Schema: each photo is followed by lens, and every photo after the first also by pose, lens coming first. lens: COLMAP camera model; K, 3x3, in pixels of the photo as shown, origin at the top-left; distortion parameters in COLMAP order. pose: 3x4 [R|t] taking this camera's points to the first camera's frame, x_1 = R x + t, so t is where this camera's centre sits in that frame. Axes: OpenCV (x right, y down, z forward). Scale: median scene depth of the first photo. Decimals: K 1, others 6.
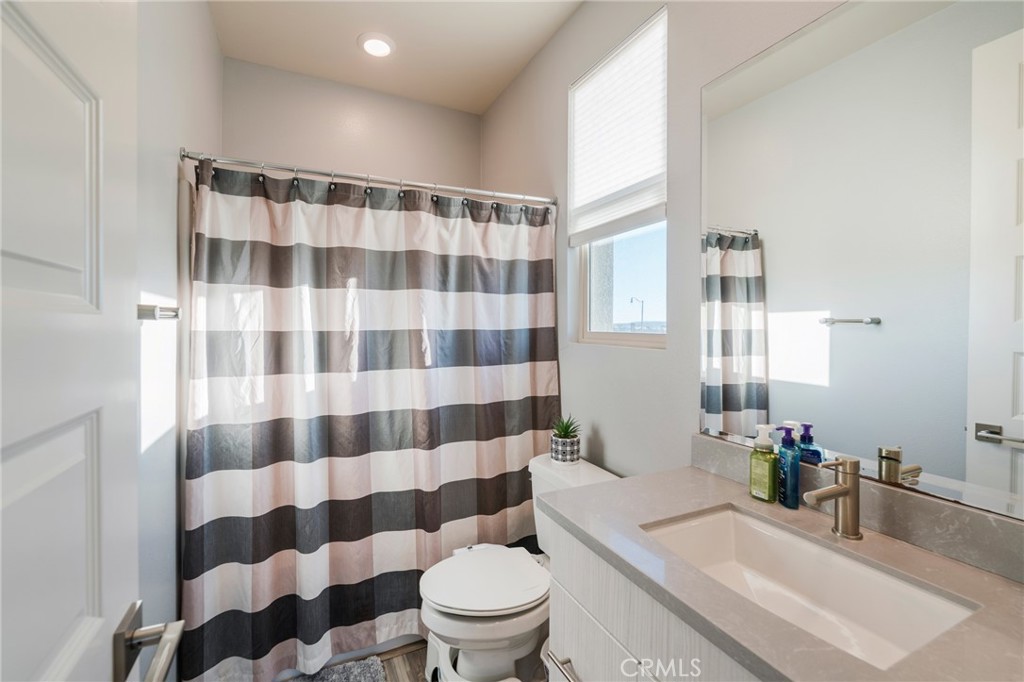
lens RADIAL K [[416.5, 0, 510.3], [0, 416.5, 331.9], [0, 0, 1]] dist [-0.001933, 0.000050]
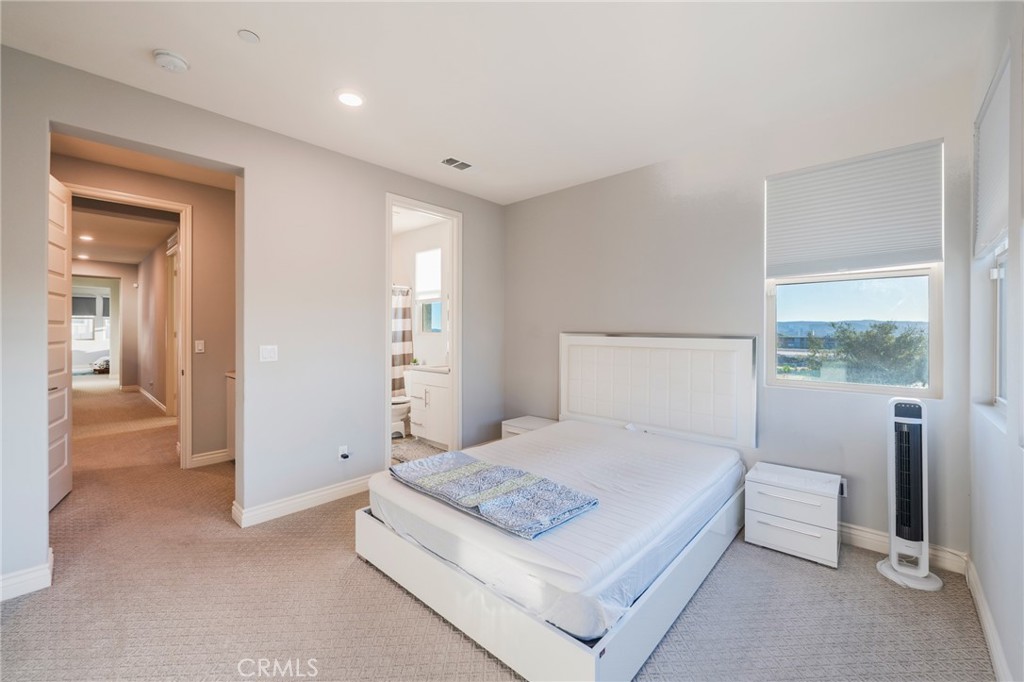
lens RADIAL K [[416.5, 0, 512.9], [0, 416.5, 334.4], [0, 0, 1]] dist [-0.001933, 0.000050]
pose [[0.936885, -0.003953, 0.349615, -0.254453], [0.004883, 0.999986, -0.001780, 0.027600], [-0.349603, 0.003374, 0.936892, -2.055524]]
